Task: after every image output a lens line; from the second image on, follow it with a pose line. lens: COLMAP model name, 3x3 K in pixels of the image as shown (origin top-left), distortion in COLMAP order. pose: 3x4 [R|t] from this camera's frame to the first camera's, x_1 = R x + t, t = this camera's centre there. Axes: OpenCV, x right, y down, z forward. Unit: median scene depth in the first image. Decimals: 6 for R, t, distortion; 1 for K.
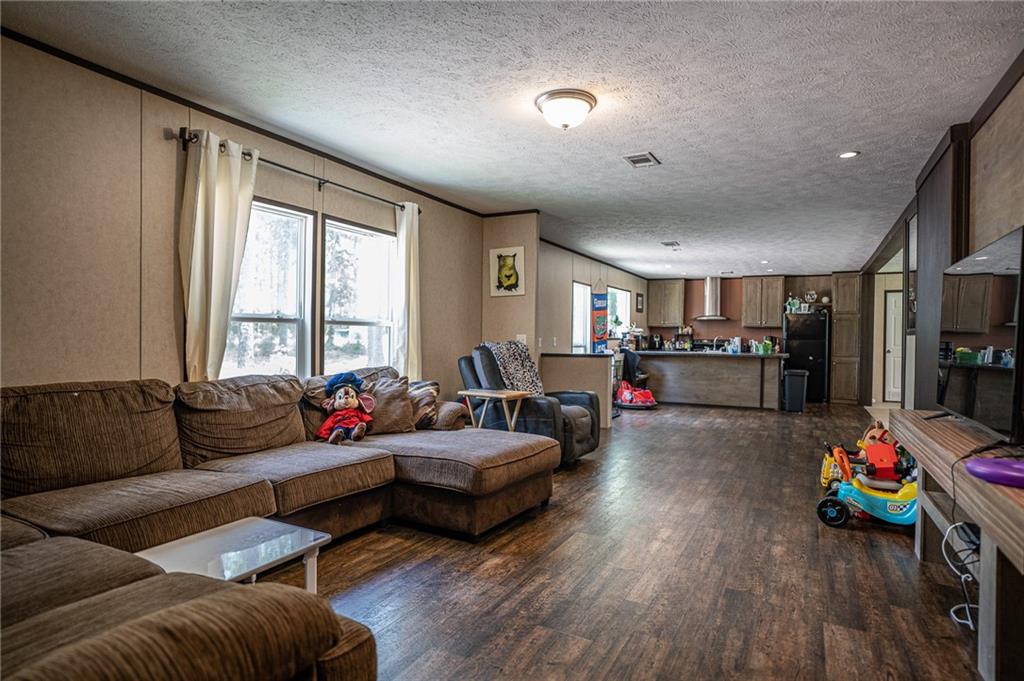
lens RADIAL K [[587.3, 0, 512.1], [0, 587.3, 345.0], [0, 0, 1]] dist [-0.040970, 0.027646]
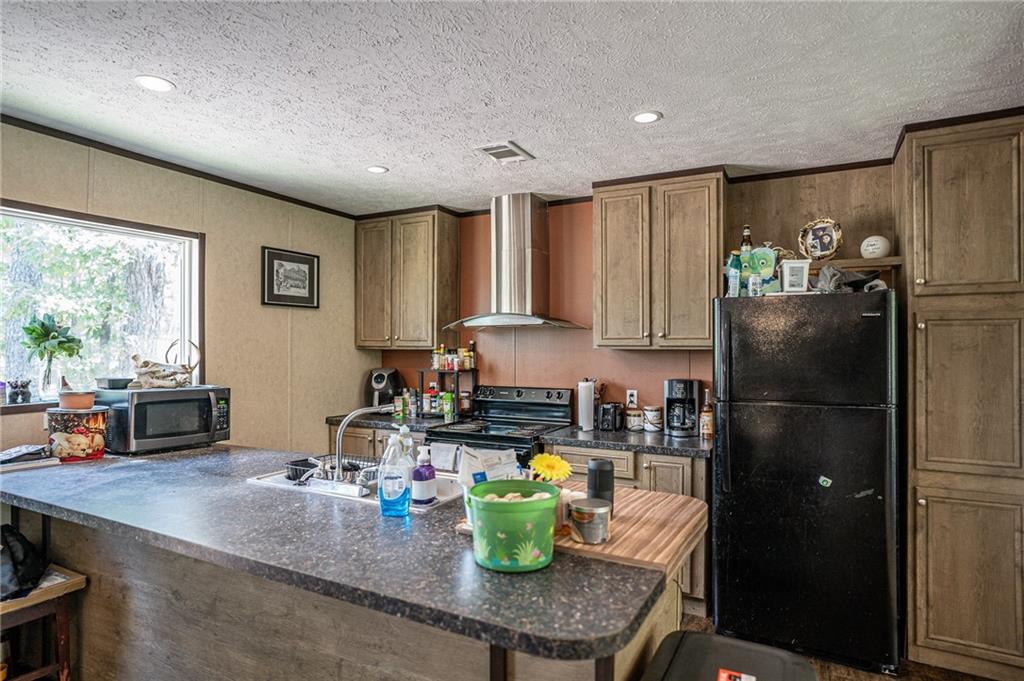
lens RADIAL K [[587.3, 0, 519.7], [0, 587.3, 342.0], [0, 0, 1]] dist [-0.040970, 0.027646]
pose [[0.999620, -0.010747, -0.025389, 0.364953], [0.009963, 0.999477, -0.030781, -0.026270], [0.025706, 0.030516, 0.999204, 0.698227]]
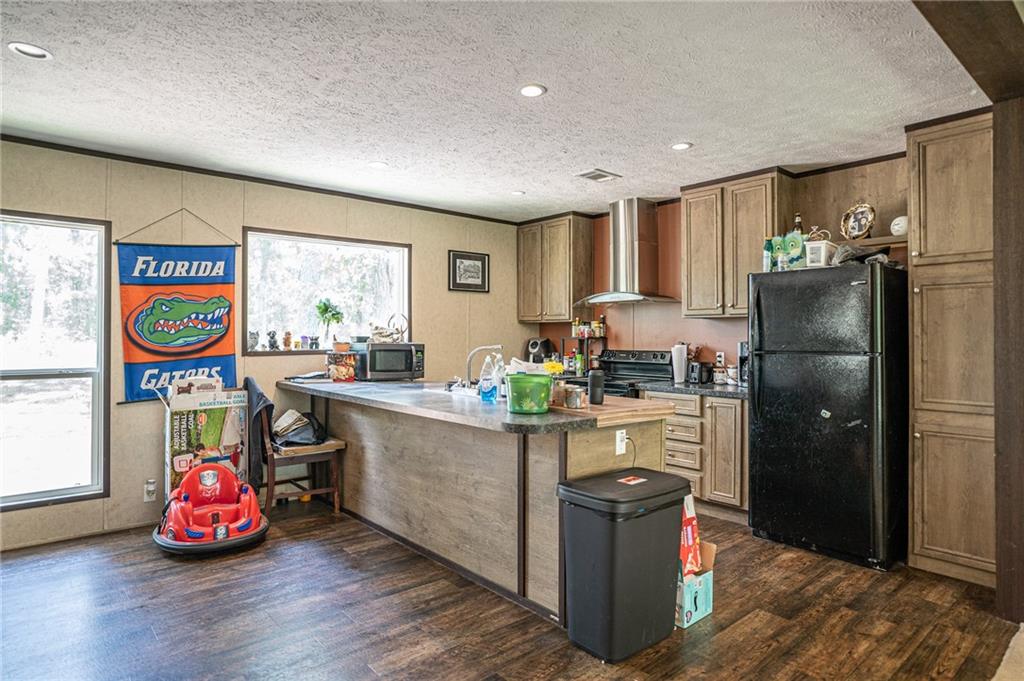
lens RADIAL K [[587.3, 0, 510.3], [0, 587.3, 324.6], [0, 0, 1]] dist [-0.040970, 0.027646]
pose [[0.921485, -0.017575, -0.388017, 0.441285], [0.001005, 0.999080, -0.042866, -0.010847], [0.388414, 0.039110, 0.920655, 0.604922]]
